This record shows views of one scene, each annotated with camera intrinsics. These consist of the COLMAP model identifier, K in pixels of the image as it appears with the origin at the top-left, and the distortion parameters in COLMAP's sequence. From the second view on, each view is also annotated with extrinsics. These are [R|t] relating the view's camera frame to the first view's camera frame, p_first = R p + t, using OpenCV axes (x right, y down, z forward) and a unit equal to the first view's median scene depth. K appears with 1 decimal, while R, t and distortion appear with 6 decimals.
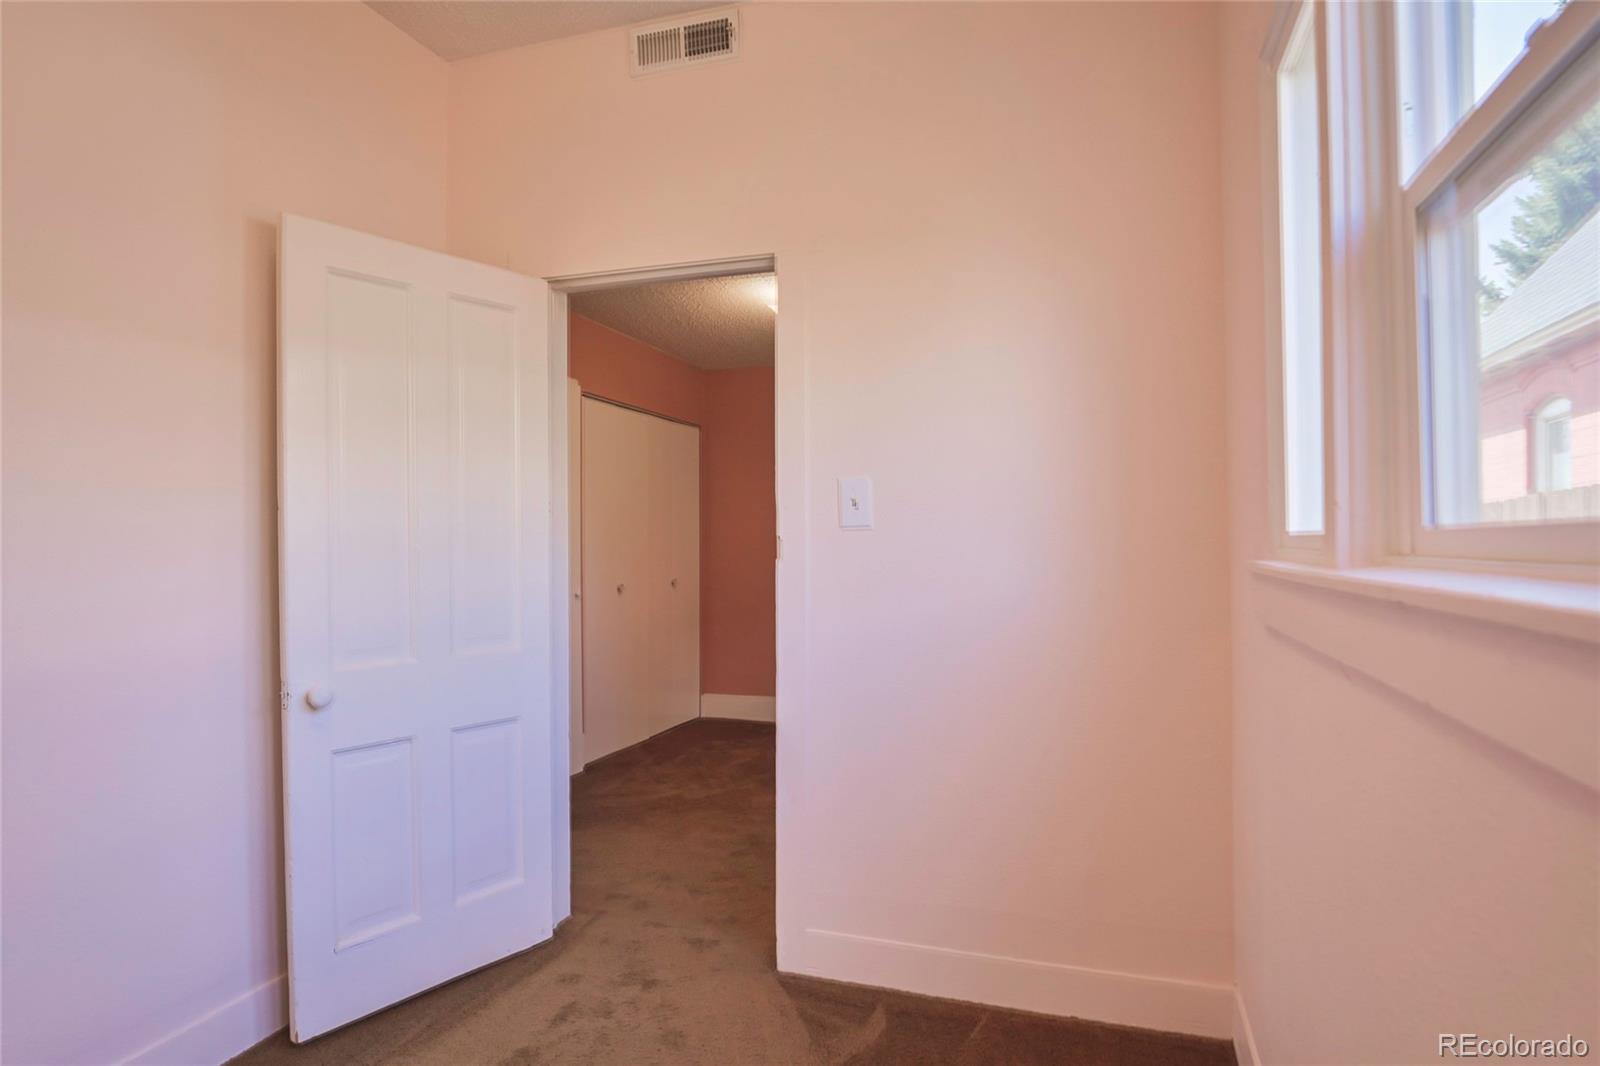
lens RADIAL K [[917.6, 0, 810.9], [0, 917.6, 539.0], [0, 0, 1]] dist [-0.040254, 0.012824]
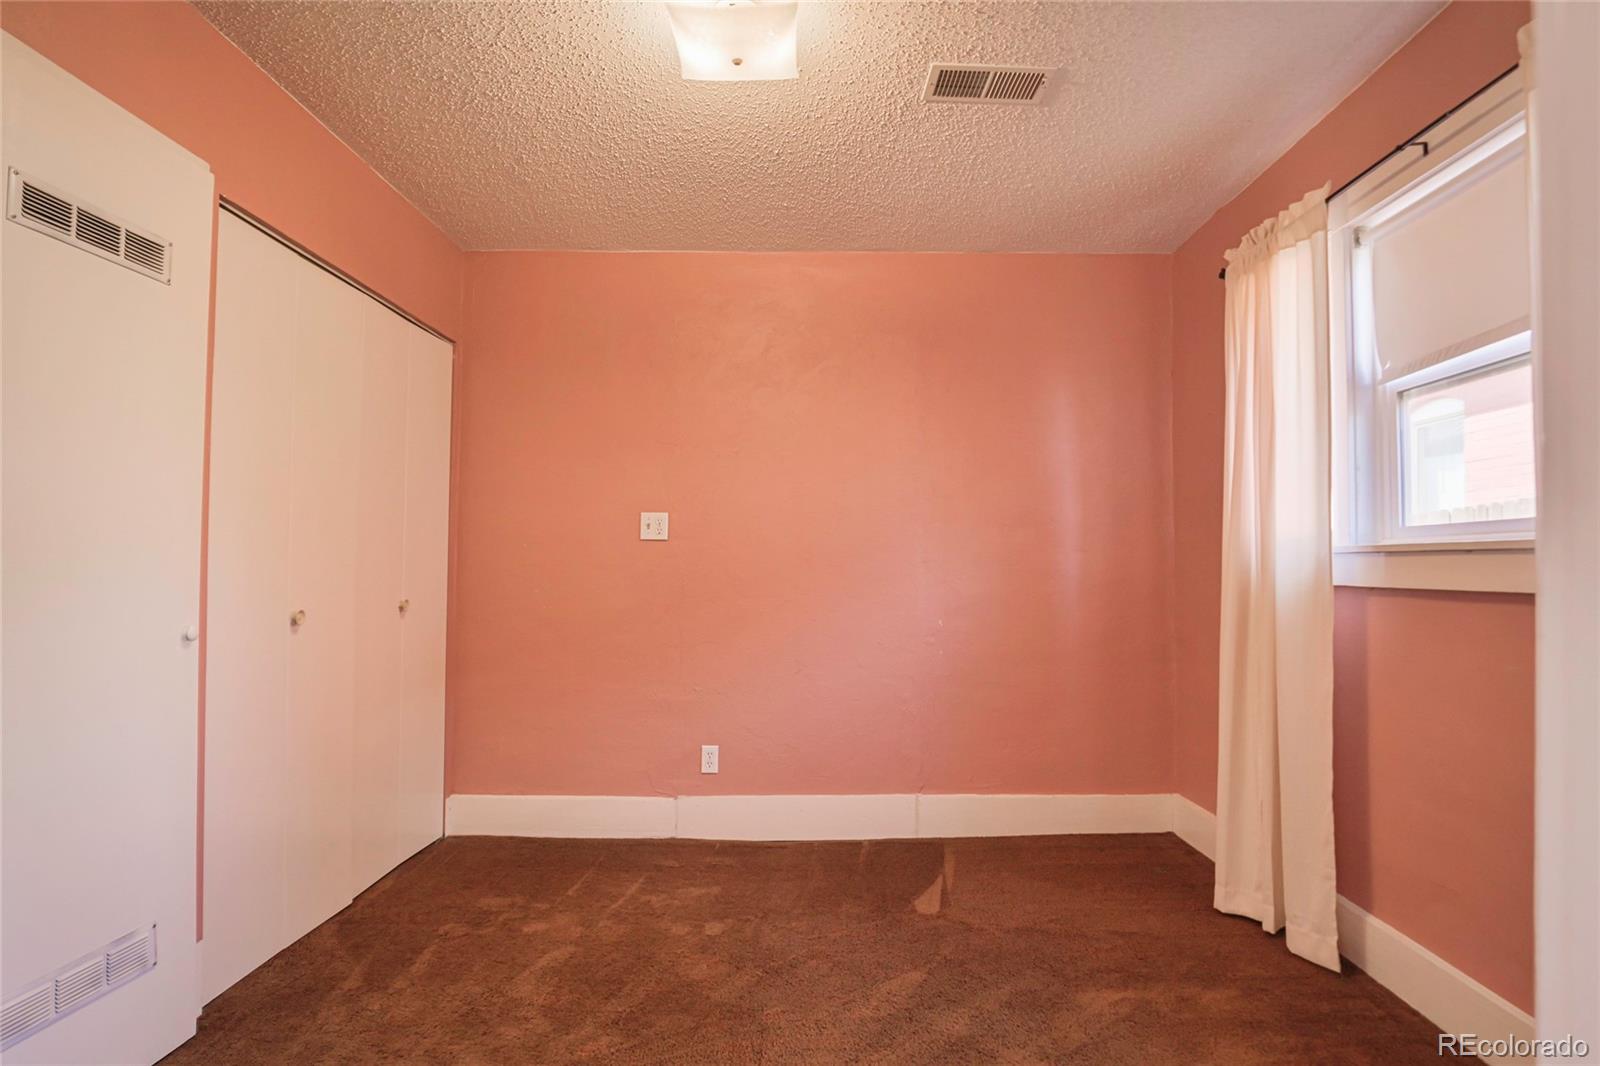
lens RADIAL K [[917.6, 0, 810.9], [0, 917.6, 539.0], [0, 0, 1]] dist [-0.040254, 0.012824]
pose [[0.952173, 0.016348, 0.305122, -0.080915], [-0.006736, 0.999448, -0.032529, 0.022377], [-0.305486, 0.028918, 0.951757, 0.386369]]
